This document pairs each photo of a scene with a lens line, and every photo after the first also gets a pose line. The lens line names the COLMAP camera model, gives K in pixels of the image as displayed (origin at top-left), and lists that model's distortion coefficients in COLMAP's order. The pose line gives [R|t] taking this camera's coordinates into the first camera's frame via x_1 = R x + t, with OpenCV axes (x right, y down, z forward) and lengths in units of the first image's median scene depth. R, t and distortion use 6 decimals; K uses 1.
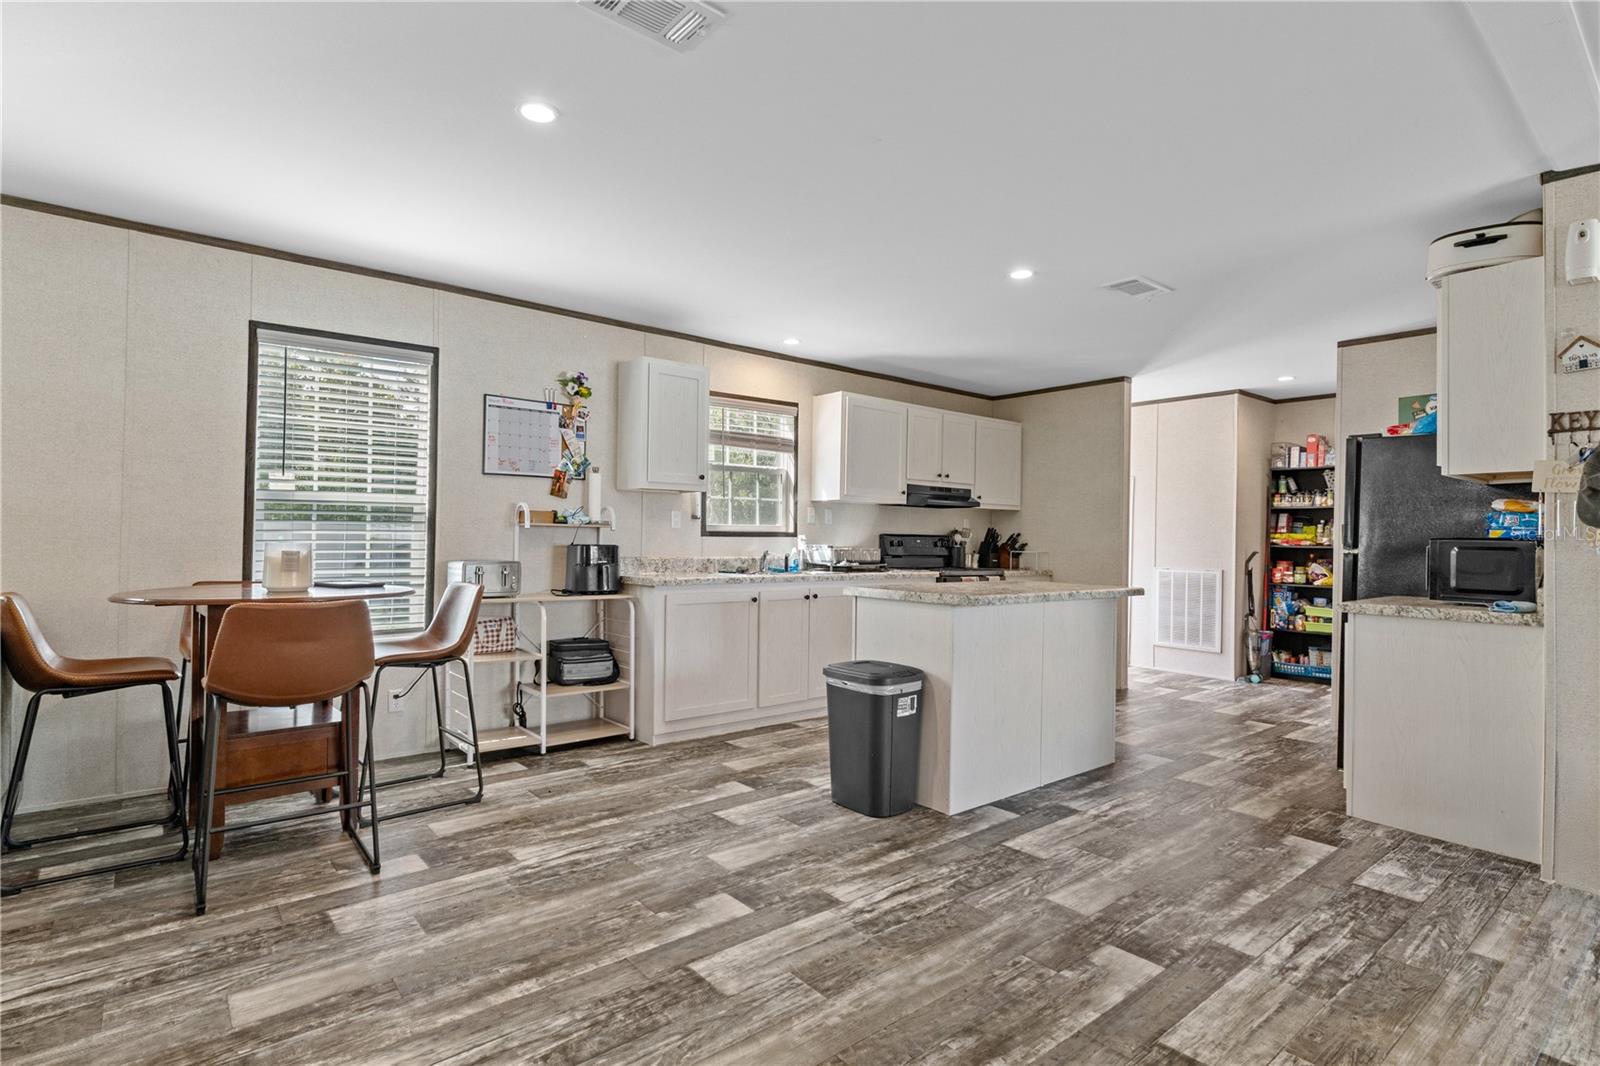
lens RADIAL K [[786.3, 0, 795.3], [0, 786.3, 526.4], [0, 0, 1]] dist [0.014227, -0.001294]
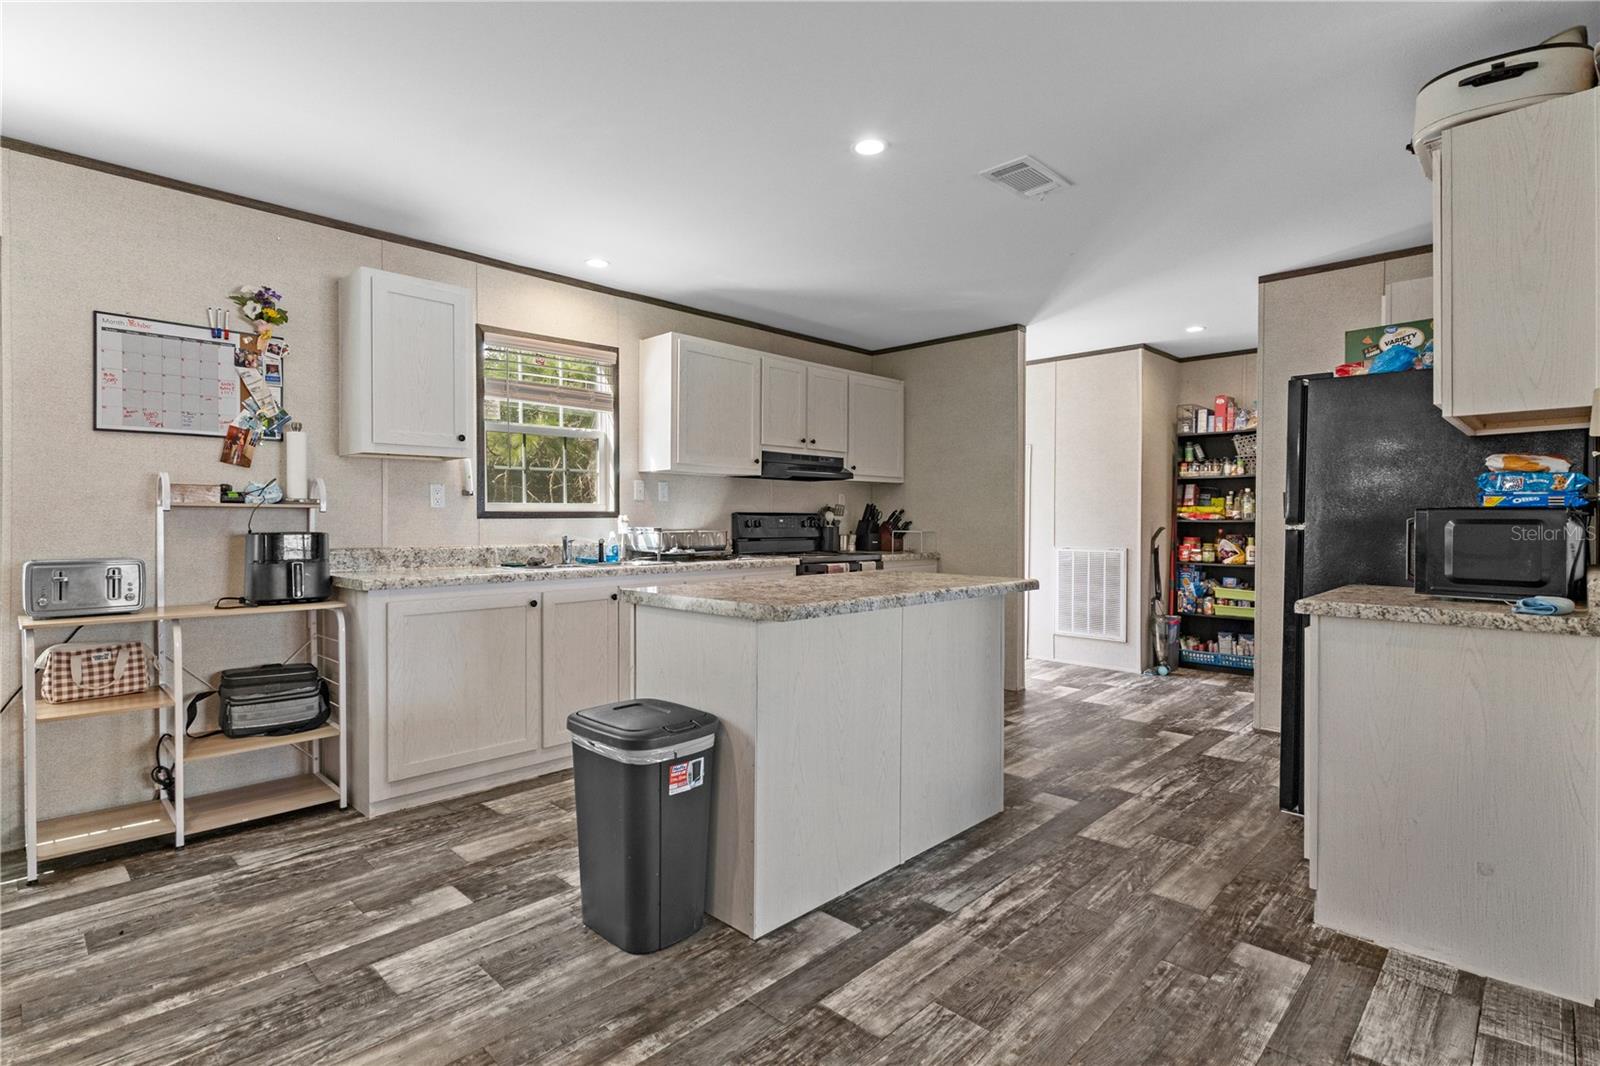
lens RADIAL K [[778.8, 0, 797.0], [0, 778.8, 513.2], [0, 0, 1]] dist [0.005331, 0.000330]
pose [[0.994199, -0.012440, 0.106836, 0.105701], [0.011473, 0.999887, 0.009666, 0.003889], [-0.106944, -0.008384, 0.994230, 0.224971]]
